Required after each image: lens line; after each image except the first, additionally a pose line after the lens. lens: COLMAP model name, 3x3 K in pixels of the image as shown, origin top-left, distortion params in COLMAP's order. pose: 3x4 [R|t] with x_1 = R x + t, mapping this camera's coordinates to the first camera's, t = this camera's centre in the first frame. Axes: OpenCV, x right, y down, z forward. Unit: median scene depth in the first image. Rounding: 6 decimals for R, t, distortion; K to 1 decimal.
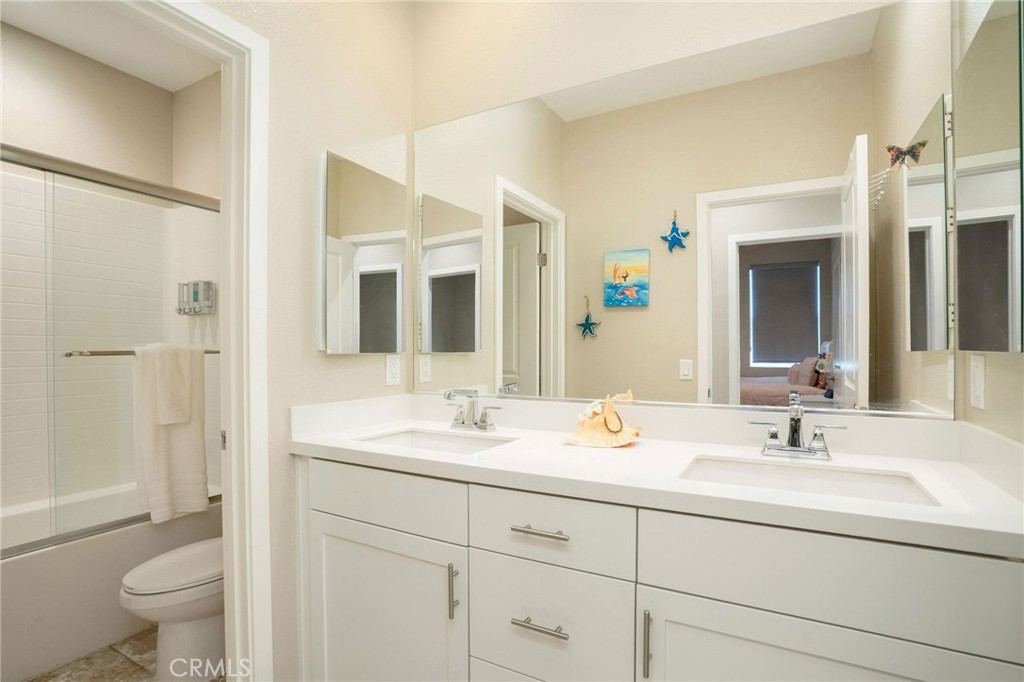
lens RADIAL K [[479.6, 0, 512.0], [0, 479.6, 341.0], [0, 0, 1]] dist [-0.020051, -0.000483]
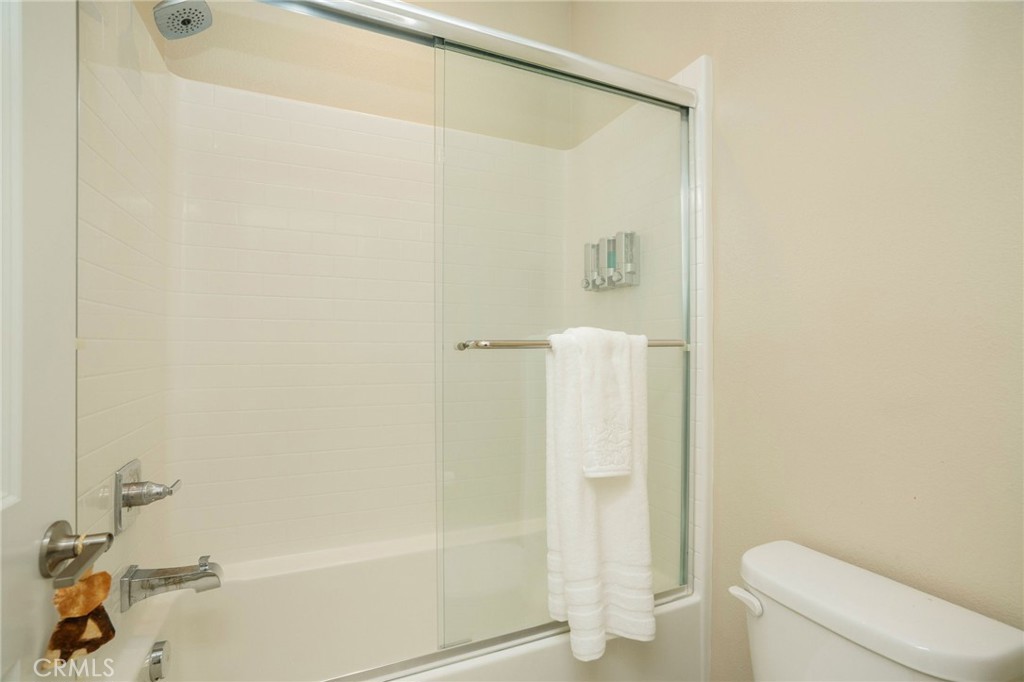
lens RADIAL K [[479.6, 0, 512.0], [0, 479.6, 341.0], [0, 0, 1]] dist [-0.020051, -0.000483]
pose [[0.810373, 0.001478, -0.585912, -0.423072], [-0.003660, 0.999990, -0.002539, 0.018791], [0.585902, 0.004201, 0.810371, 0.430600]]
